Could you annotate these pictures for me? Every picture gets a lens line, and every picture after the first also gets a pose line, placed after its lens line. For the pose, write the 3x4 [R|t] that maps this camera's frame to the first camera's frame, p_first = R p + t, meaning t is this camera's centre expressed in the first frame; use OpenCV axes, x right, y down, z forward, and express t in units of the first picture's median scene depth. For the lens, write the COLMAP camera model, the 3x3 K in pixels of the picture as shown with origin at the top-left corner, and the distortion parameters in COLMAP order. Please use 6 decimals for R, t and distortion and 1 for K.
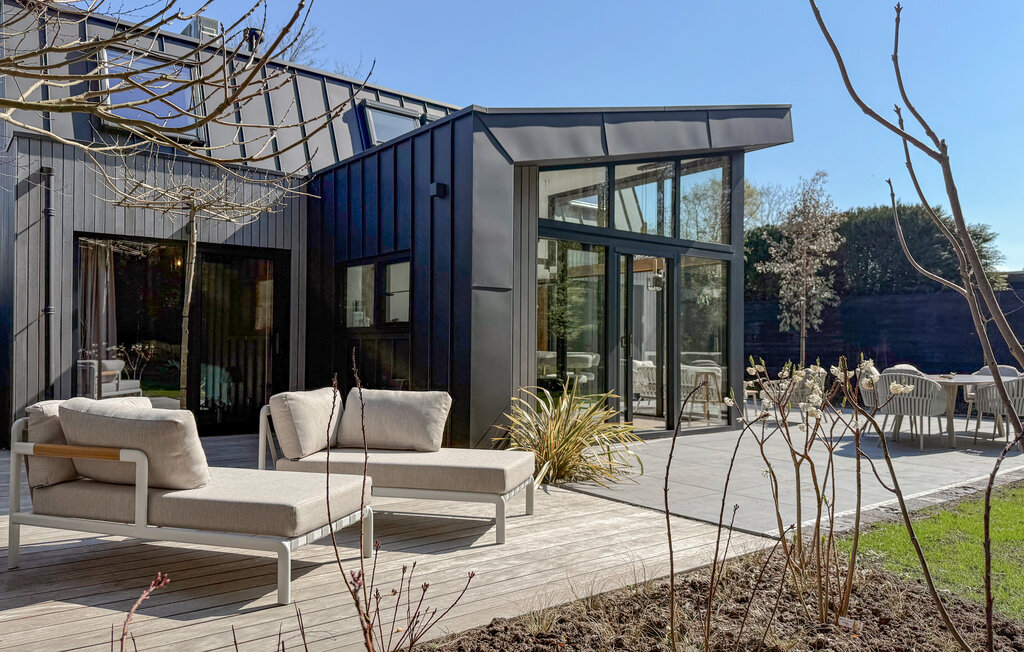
lens RADIAL K [[748.4, 0, 509.9], [0, 748.4, 329.4], [0, 0, 1]] dist [0.096162, -0.010721]
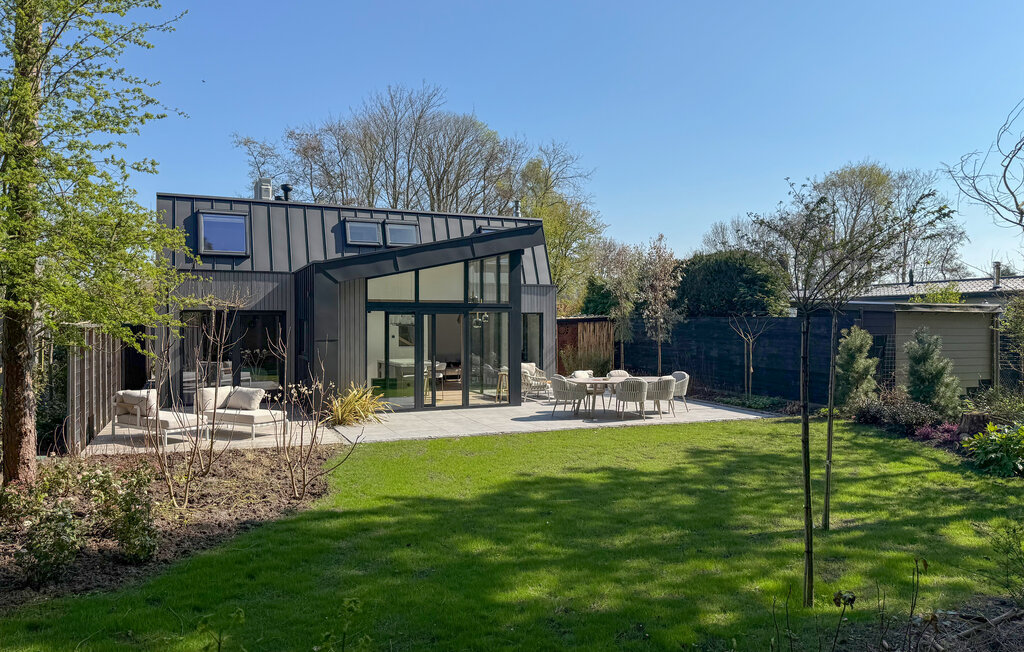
lens RADIAL K [[748.4, 0, 512.5], [0, 748.4, 319.3], [0, 0, 1]] dist [0.096162, -0.010721]
pose [[0.961052, -0.006642, -0.276289, 0.884353], [0.011516, 0.999805, 0.016021, -0.114046], [0.276128, -0.018579, 0.960941, -0.787648]]
